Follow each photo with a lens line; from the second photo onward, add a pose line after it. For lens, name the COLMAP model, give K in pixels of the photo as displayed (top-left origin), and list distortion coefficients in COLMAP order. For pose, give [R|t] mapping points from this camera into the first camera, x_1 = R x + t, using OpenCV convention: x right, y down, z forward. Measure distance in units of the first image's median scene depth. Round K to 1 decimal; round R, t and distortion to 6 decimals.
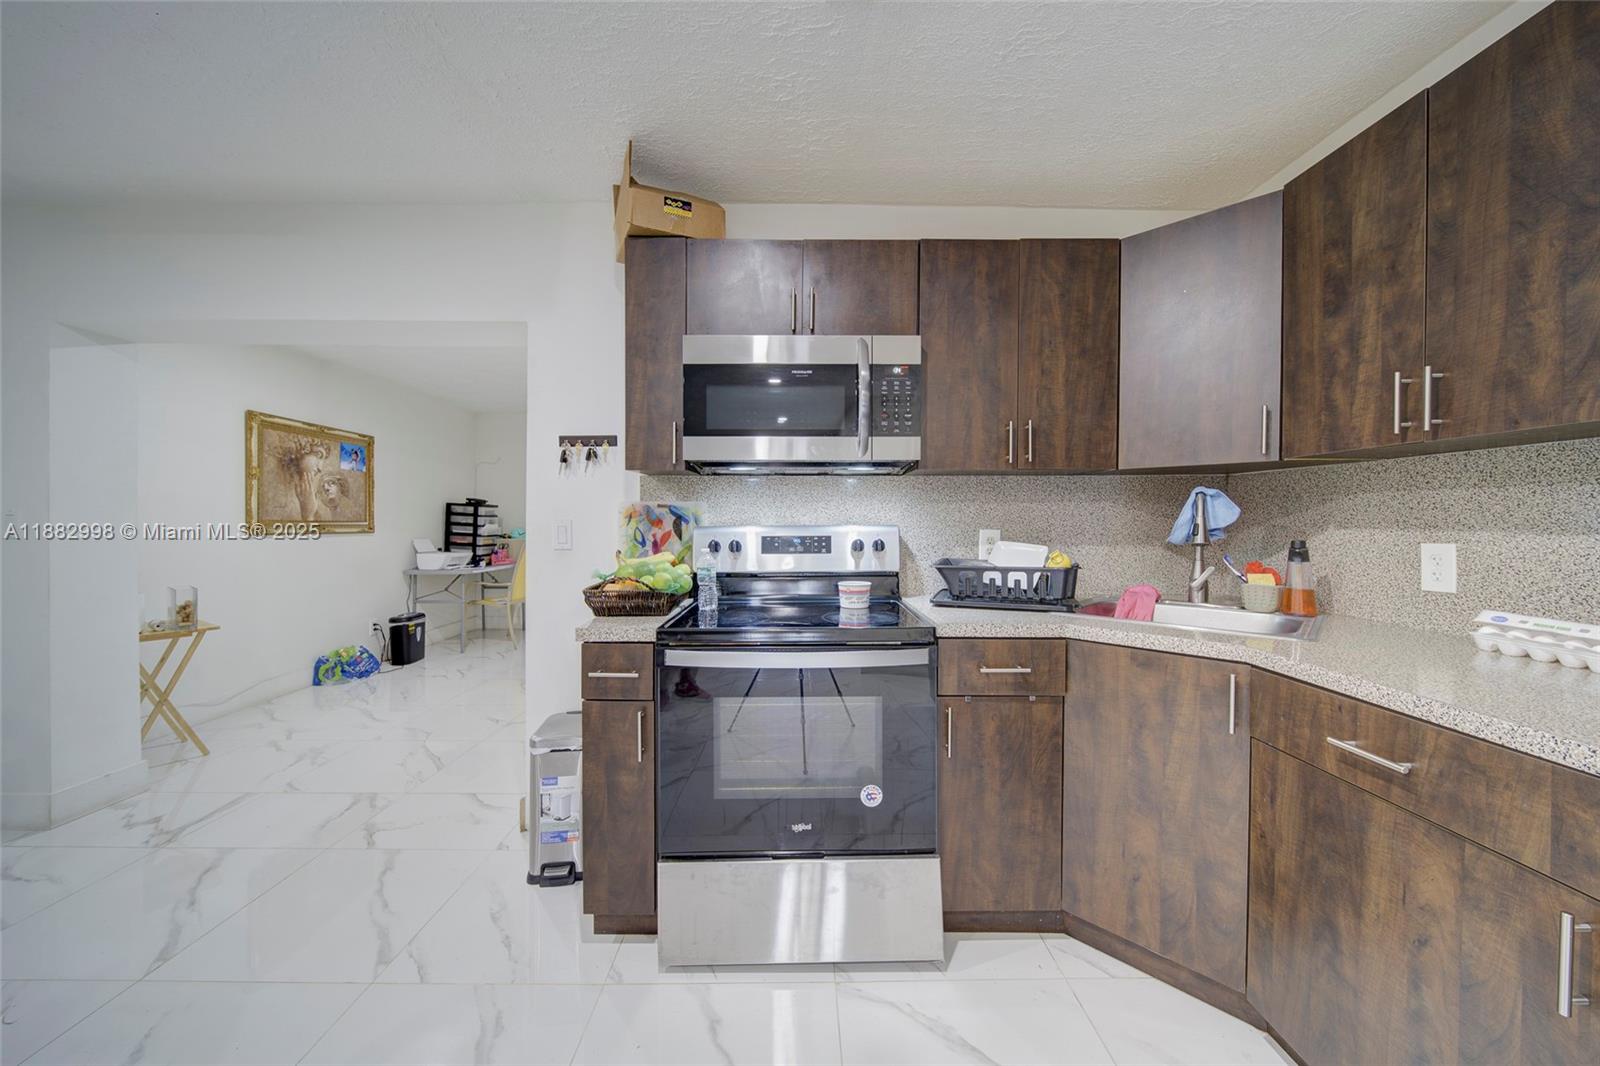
lens RADIAL K [[580.9, 0, 799.2], [0, 580.9, 529.1], [0, 0, 1]] dist [0.000051, -0.000163]
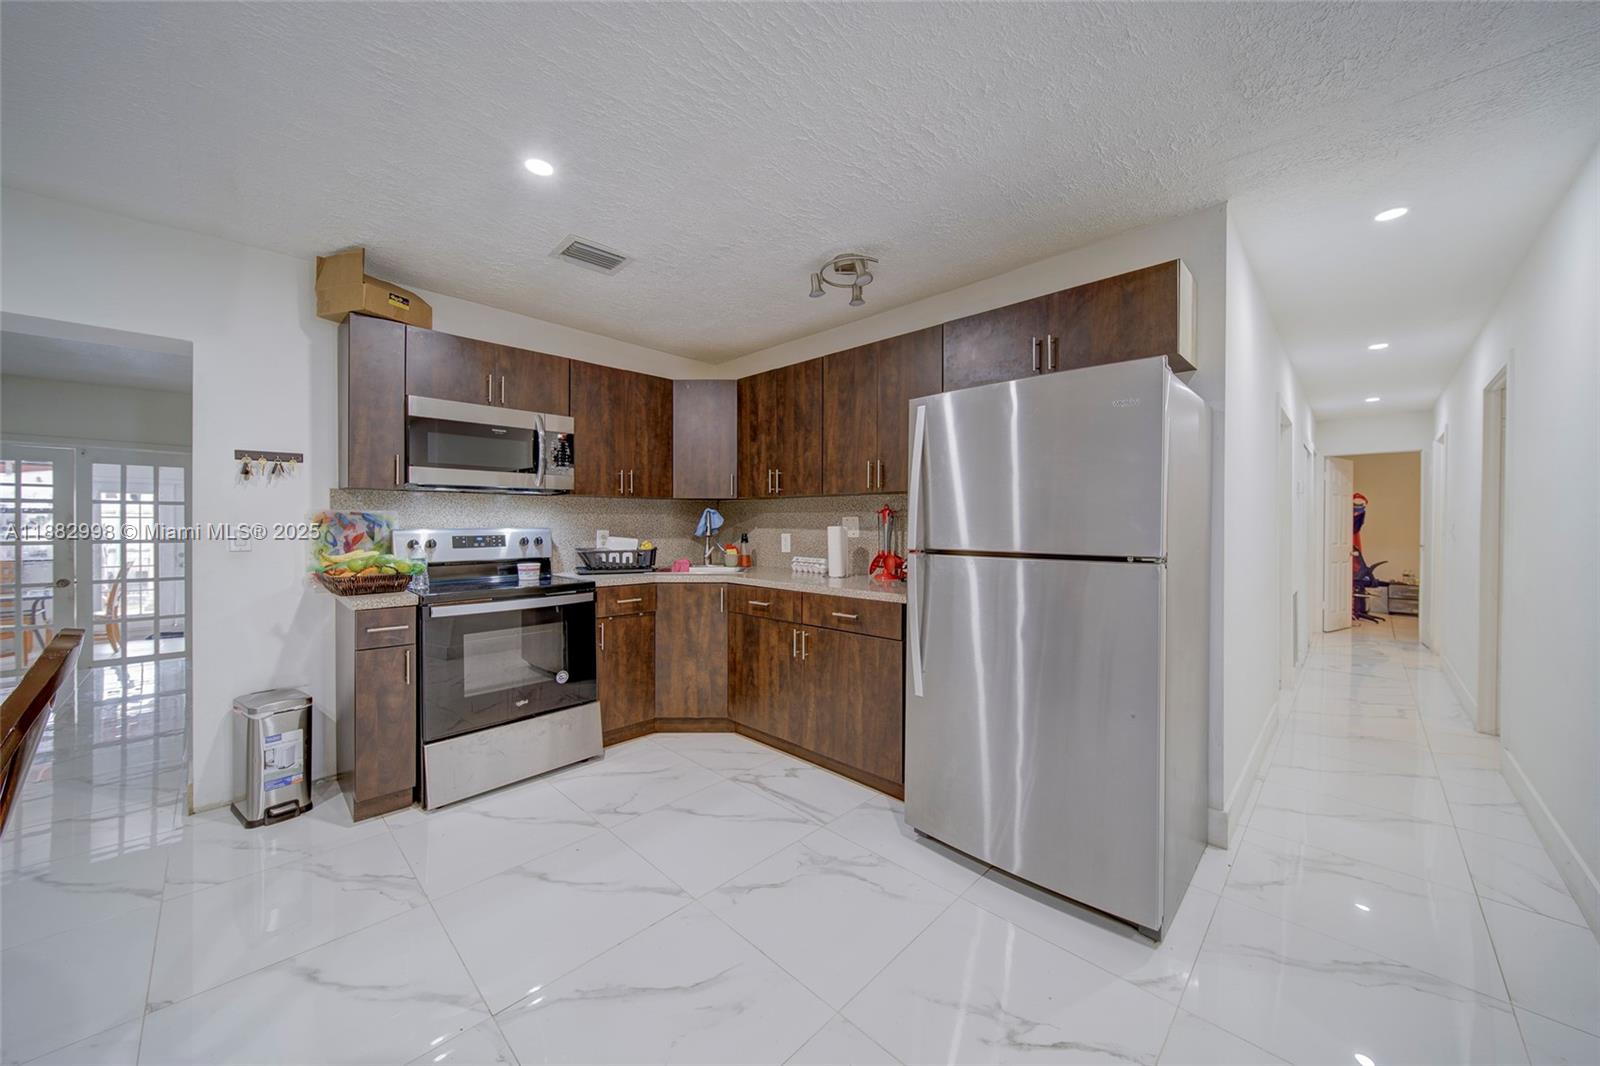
lens RADIAL K [[565.5, 0, 788.8], [0, 565.5, 526.7], [0, 0, 1]] dist [-0.000167, -0.000301]
pose [[0.721058, -0.003799, 0.692865, -0.524665], [0.011105, 0.999920, -0.006074, 0.008199], [-0.692786, 0.012074, 0.721042, -0.685789]]
